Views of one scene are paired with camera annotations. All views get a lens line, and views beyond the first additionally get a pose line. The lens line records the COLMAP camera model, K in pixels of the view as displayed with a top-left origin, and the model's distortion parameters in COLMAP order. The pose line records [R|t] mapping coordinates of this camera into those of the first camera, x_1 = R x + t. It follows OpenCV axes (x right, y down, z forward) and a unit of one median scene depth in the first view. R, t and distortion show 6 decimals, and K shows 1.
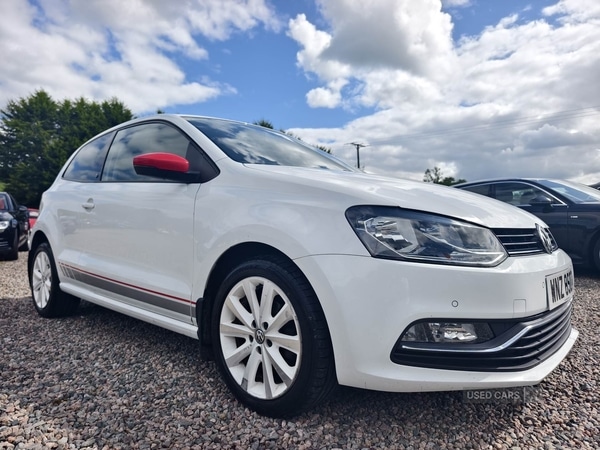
lens RADIAL K [[404.8, 0, 296.5], [0, 404.8, 228.7], [0, 0, 1]] dist [0.000692, -0.008374]
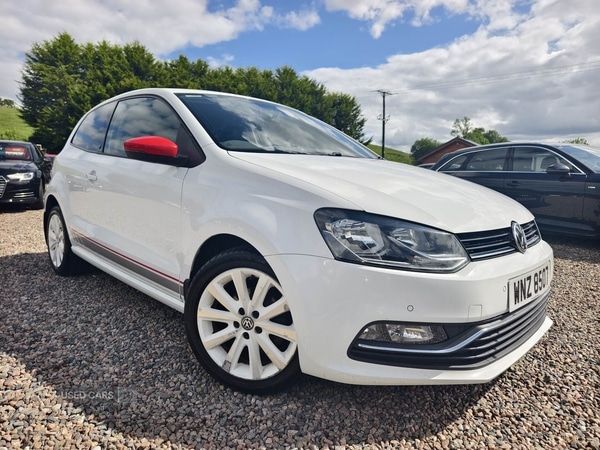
lens RADIAL K [[404.8, 0, 298.0], [0, 404.8, 220.4], [0, 0, 1]] dist [0.000692, -0.008374]
pose [[0.997821, 0.031349, -0.058056, 0.126514], [-0.024459, 0.992973, 0.115788, -0.123346], [0.061278, -0.114116, 0.991576, -0.024577]]
